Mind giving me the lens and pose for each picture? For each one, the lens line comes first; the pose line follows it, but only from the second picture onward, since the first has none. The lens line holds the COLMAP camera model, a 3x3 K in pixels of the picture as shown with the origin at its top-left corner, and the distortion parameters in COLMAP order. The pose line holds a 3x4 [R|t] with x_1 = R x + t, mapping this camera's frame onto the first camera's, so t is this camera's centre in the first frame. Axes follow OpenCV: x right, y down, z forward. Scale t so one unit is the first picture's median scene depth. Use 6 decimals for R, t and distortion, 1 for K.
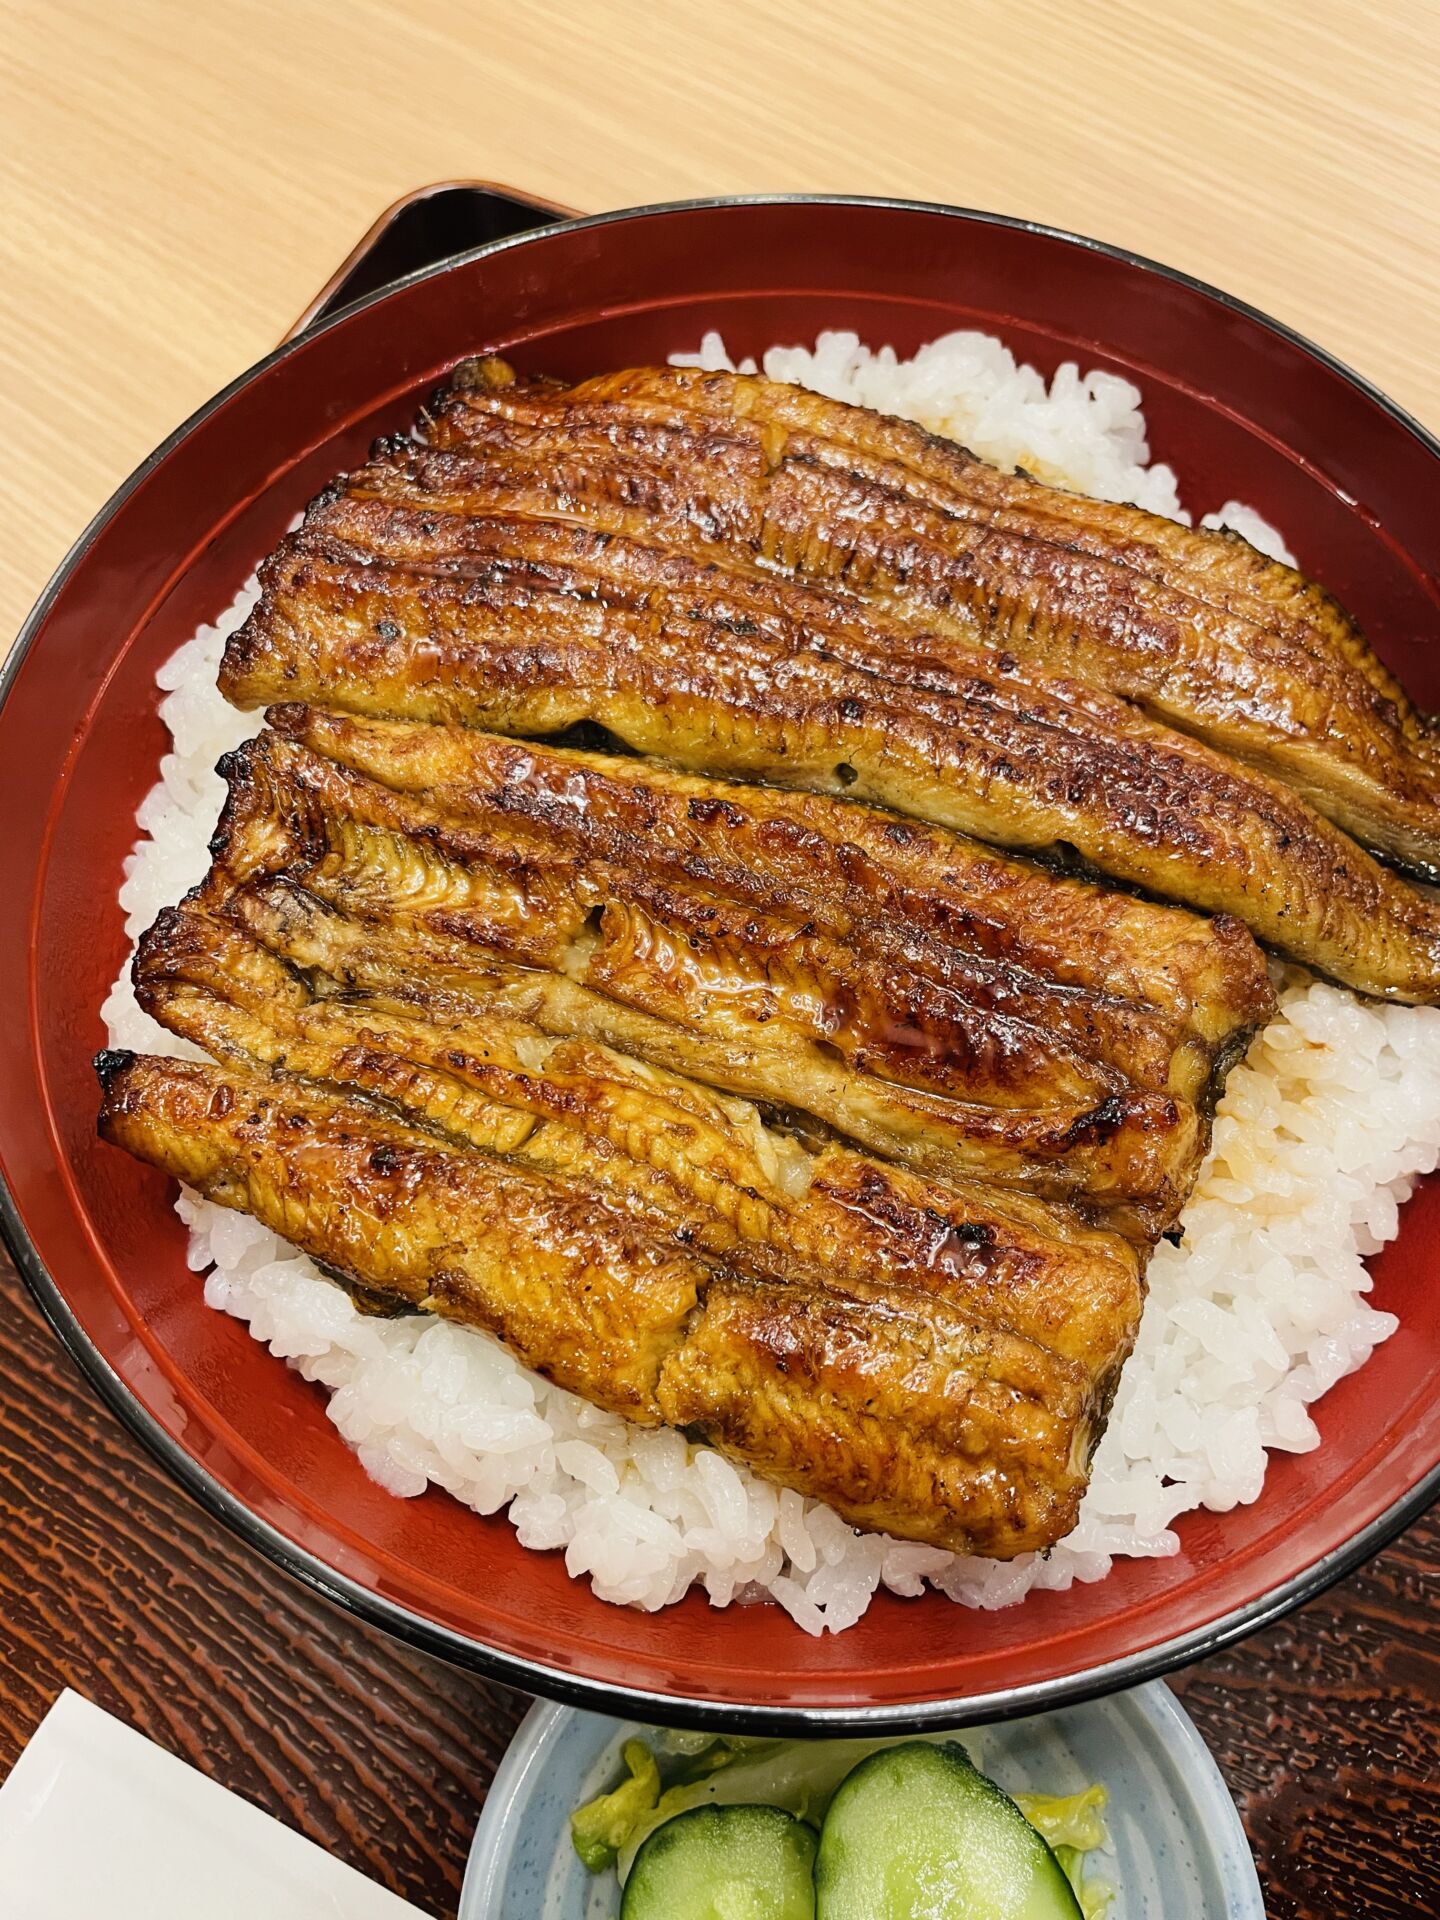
lens RADIAL K [[1432.9, 0, 721.7], [0, 1432.9, 891.2], [0, 0, 1]] dist [0.048876, -0.080440]
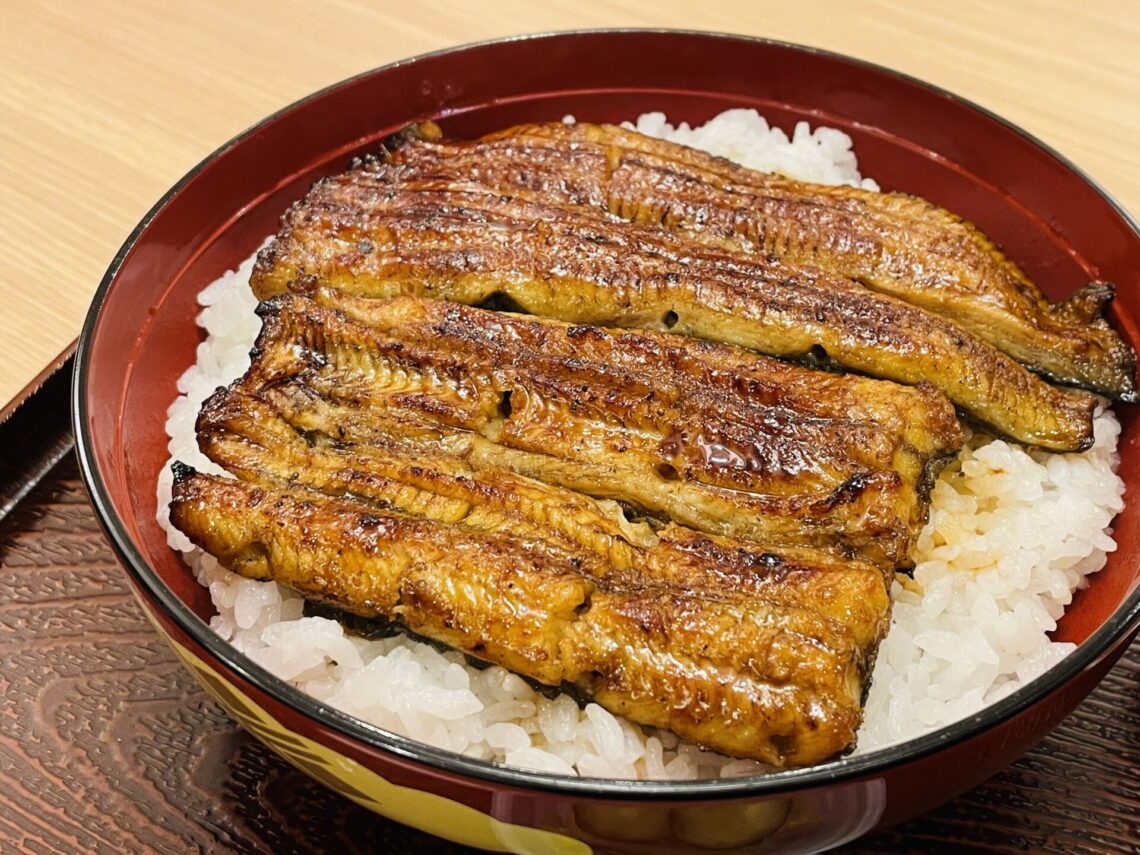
lens RADIAL K [[1439.9, 0, 570.0], [0, 1439.9, 427.5], [0, 0, 1]] dist [0.072795, -0.018071]
pose [[0.999591, -0.010376, 0.026632, -0.062152], [0.019150, 0.934845, -0.354539, 0.576805], [-0.021218, 0.354905, 0.934662, -0.386514]]
